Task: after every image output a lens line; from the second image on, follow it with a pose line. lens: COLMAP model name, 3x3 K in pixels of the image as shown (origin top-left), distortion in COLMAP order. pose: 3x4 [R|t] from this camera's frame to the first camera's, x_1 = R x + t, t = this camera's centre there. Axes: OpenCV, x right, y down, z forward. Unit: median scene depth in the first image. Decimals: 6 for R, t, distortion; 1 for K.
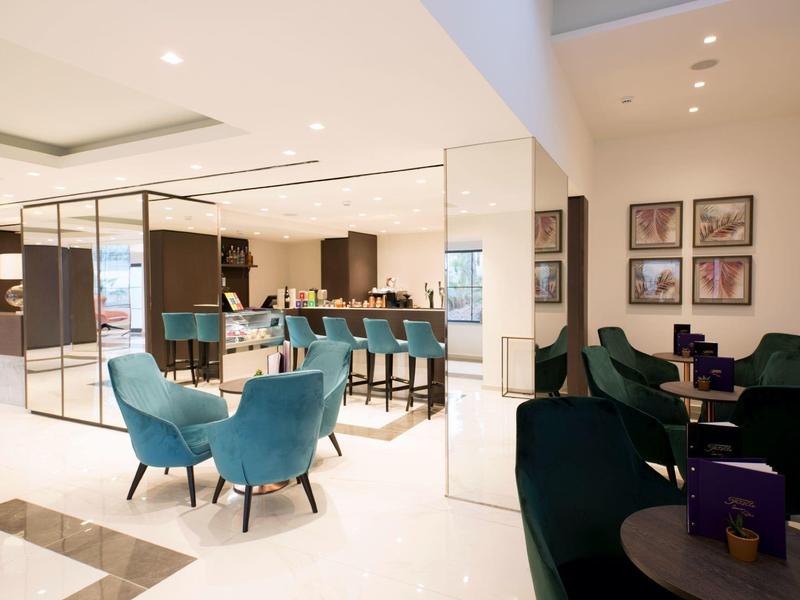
lens RADIAL K [[515.9, 0, 400.0], [0, 515.9, 300.0], [0, 0, 1]] dist [0.000161, -0.000013]
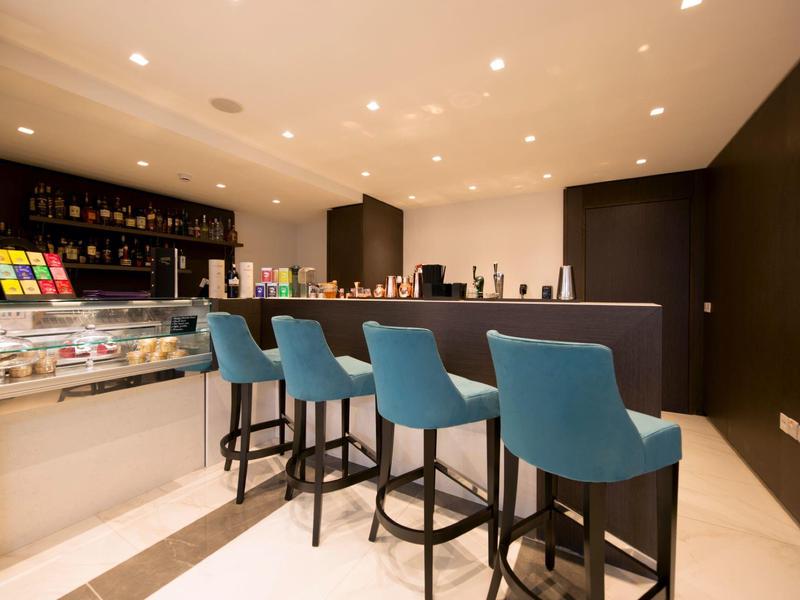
lens RADIAL K [[335.4, 0, 400.0], [0, 335.4, 300.0], [0, 0, 1]] dist [0.000185, 0.000009]
pose [[0.998657, 0.012139, -0.050360, -0.029045], [-0.012450, 0.999905, -0.005852, 0.017539], [0.050284, 0.006471, 0.998714, 0.653283]]
